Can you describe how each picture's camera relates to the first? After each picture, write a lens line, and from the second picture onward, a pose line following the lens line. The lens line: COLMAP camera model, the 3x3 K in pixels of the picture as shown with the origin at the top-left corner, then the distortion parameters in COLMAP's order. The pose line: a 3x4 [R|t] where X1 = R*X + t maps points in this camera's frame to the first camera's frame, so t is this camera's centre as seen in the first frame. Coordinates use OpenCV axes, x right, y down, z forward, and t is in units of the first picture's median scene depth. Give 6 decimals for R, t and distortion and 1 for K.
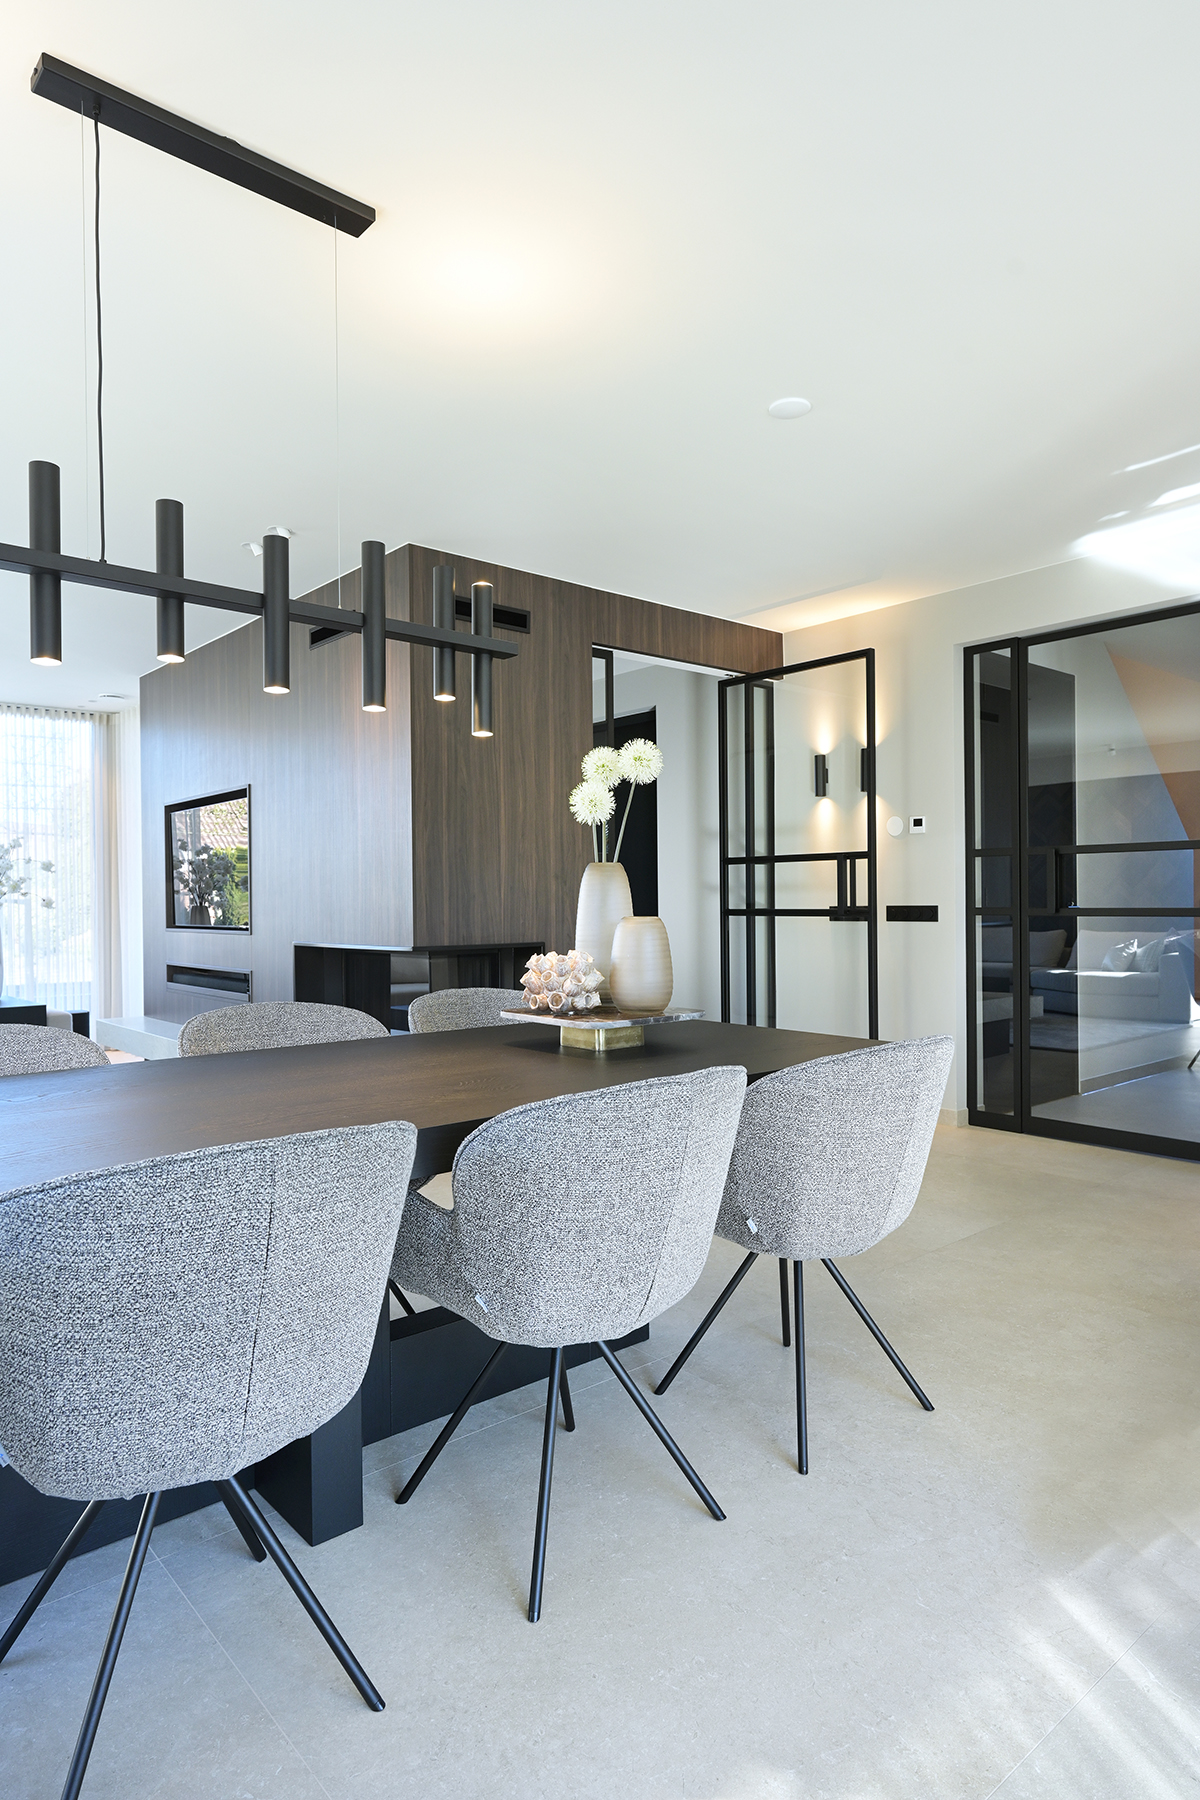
lens RADIAL K [[1060.9, 0, 600.0], [0, 1060.9, 900.0], [0, 0, 1]] dist [0.004488, 0.000484]
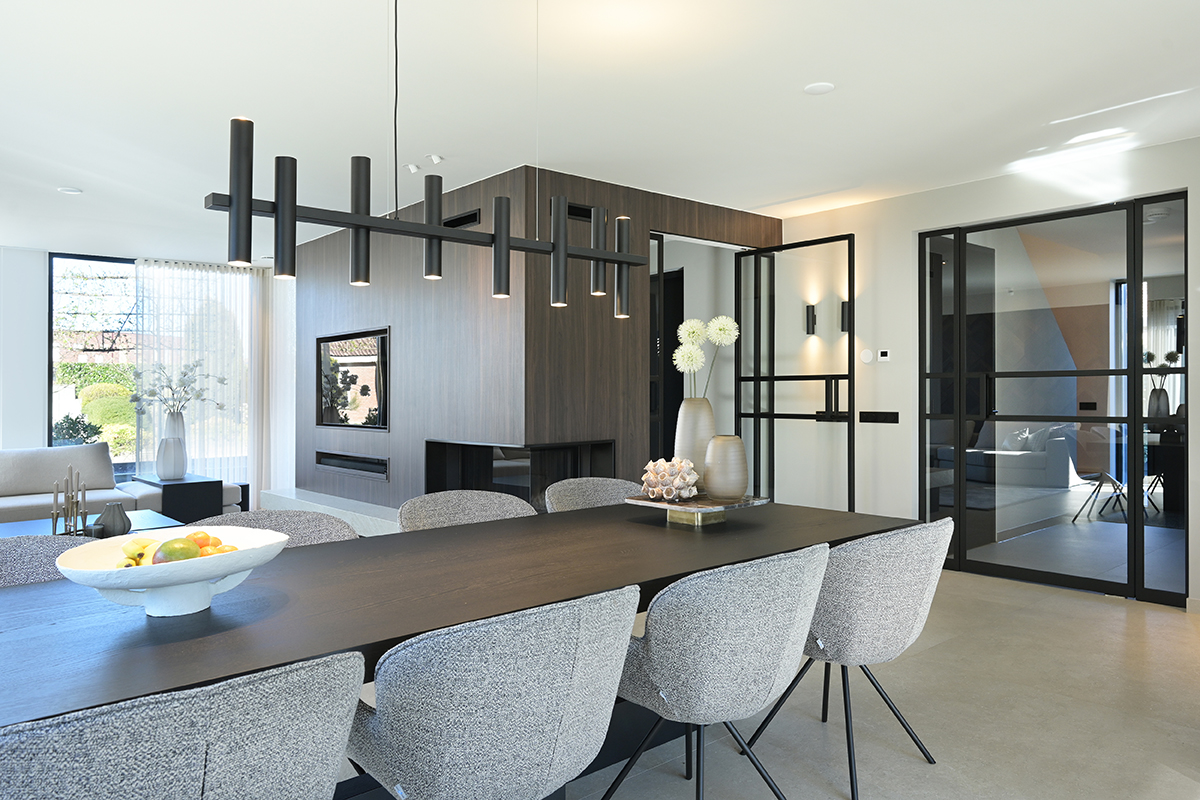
lens RADIAL K [[787.0, 0, 600.0], [0, 787.0, 400.0], [0, 0, 1]] dist [0.001864, 0.002492]
pose [[0.999827, -0.014484, -0.011631, -0.068549], [0.014578, 0.999861, 0.008092, -0.025268], [0.011512, -0.008261, 0.999900, -0.058316]]
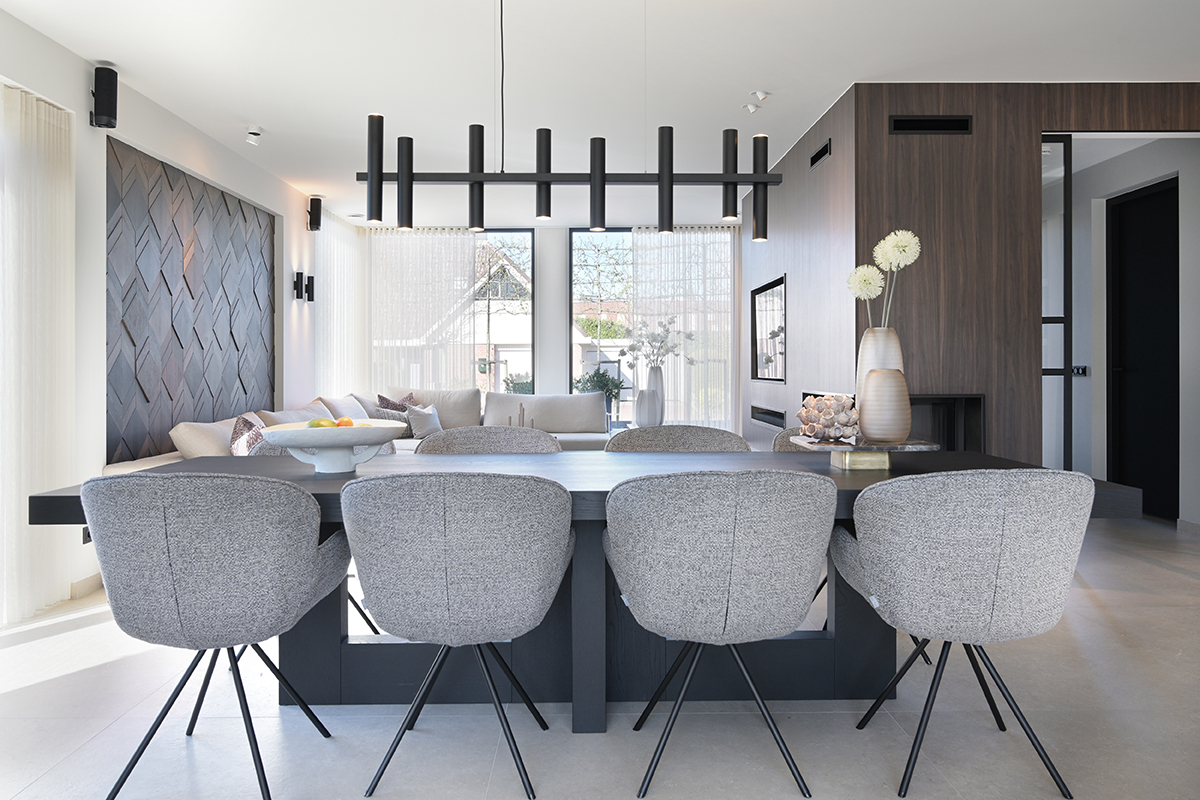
lens RADIAL K [[891.0, 0, 599.0], [0, 891.0, 348.7], [0, 0, 1]] dist [-0.007170, -0.003346]
pose [[0.776153, -0.008013, -0.630494, 0.263498], [-0.000670, 0.999908, -0.013532, 0.003295], [0.630545, 0.010925, 0.776076, -0.036461]]
